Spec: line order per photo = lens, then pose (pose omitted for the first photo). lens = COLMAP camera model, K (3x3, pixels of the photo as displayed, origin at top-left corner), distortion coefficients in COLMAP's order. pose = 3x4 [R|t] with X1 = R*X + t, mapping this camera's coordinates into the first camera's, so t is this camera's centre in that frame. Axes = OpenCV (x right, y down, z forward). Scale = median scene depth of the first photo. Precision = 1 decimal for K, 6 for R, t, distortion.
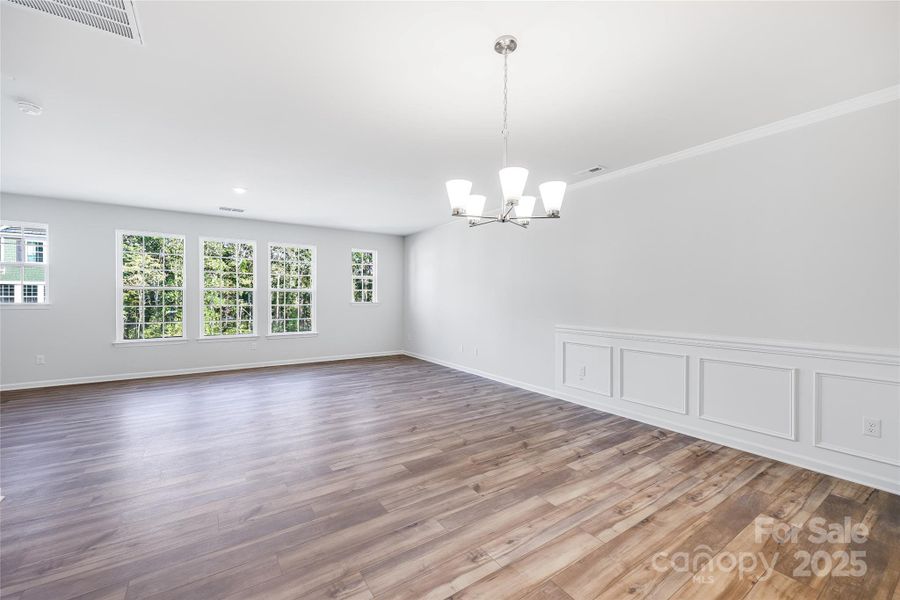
lens RADIAL K [[359.4, 0, 454.7], [0, 359.4, 299.5], [0, 0, 1]] dist [0.001085, 0.000158]
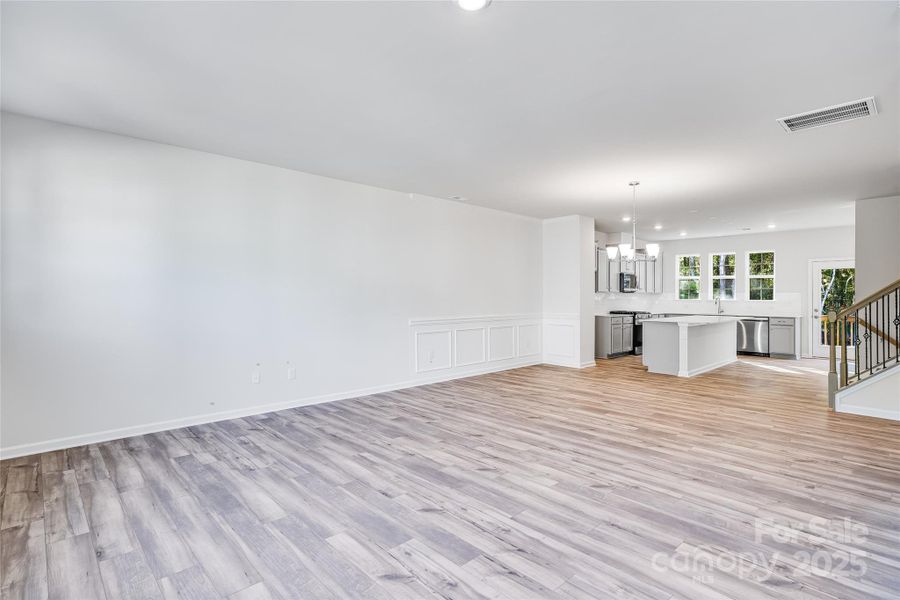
lens RADIAL K [[440.3, 0, 446.6], [0, 440.3, 298.7], [0, 0, 1]] dist [0.000412, 0.000055]
pose [[-0.142774, -0.014575, 0.989648, -1.210596], [-0.002190, 0.999894, 0.014410, -0.007065], [-0.989753, -0.000110, -0.142791, 1.285352]]
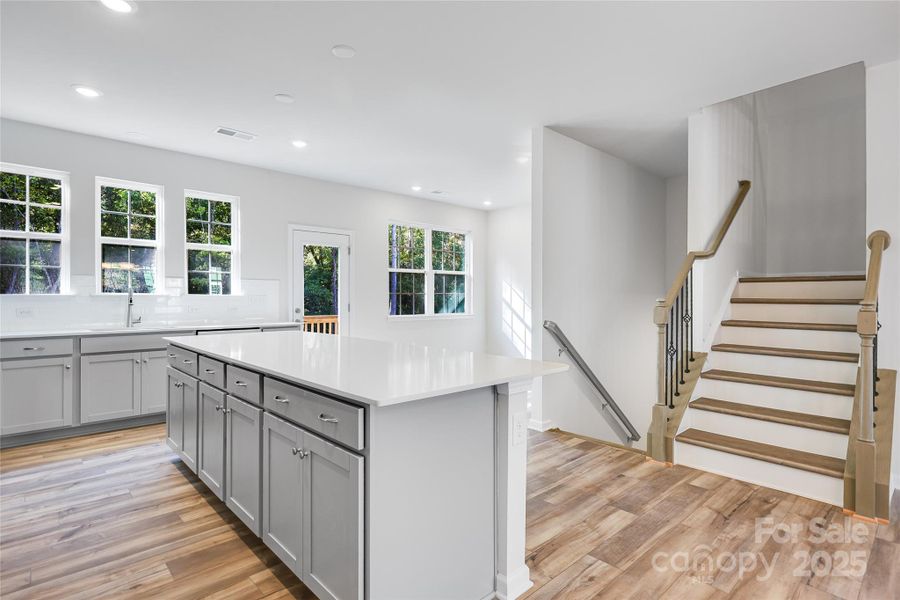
lens RADIAL K [[462.7, 0, 454.0], [0, 462.7, 301.7], [0, 0, 1]] dist [0.014684, 0.000743]
pose [[-0.990543, -0.010919, -0.136764, 0.532182], [-0.013353, 0.999768, 0.016889, 0.022688], [0.136548, 0.018555, -0.990460, 0.556010]]
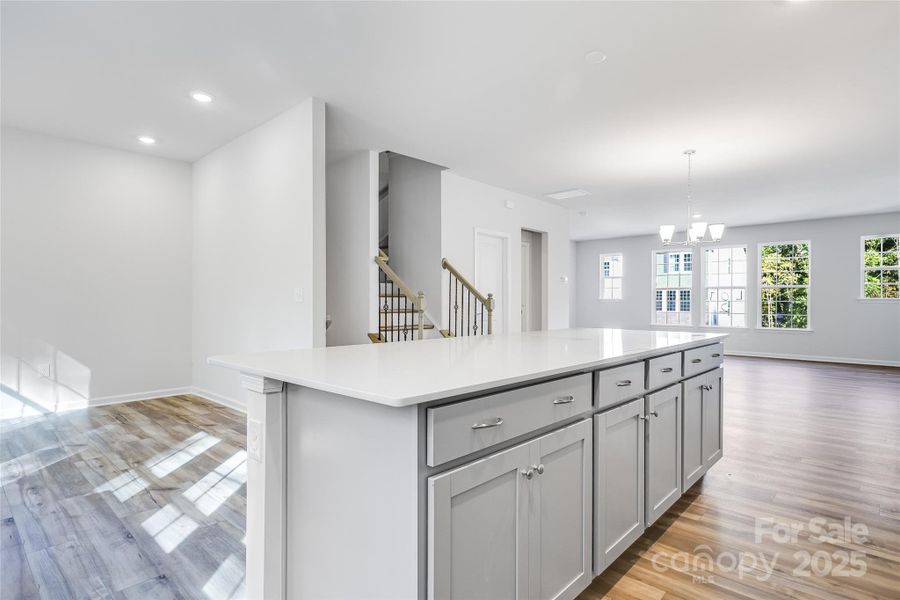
lens RADIAL K [[460.3, 0, 439.3], [0, 460.3, 300.5], [0, 0, 1]] dist [-0.001444, -0.000603]
pose [[0.199070, -0.006062, -0.979967, 1.194523], [-0.006469, 0.999951, -0.007499, 0.060451], [0.979964, 0.007832, 0.199021, -0.416748]]
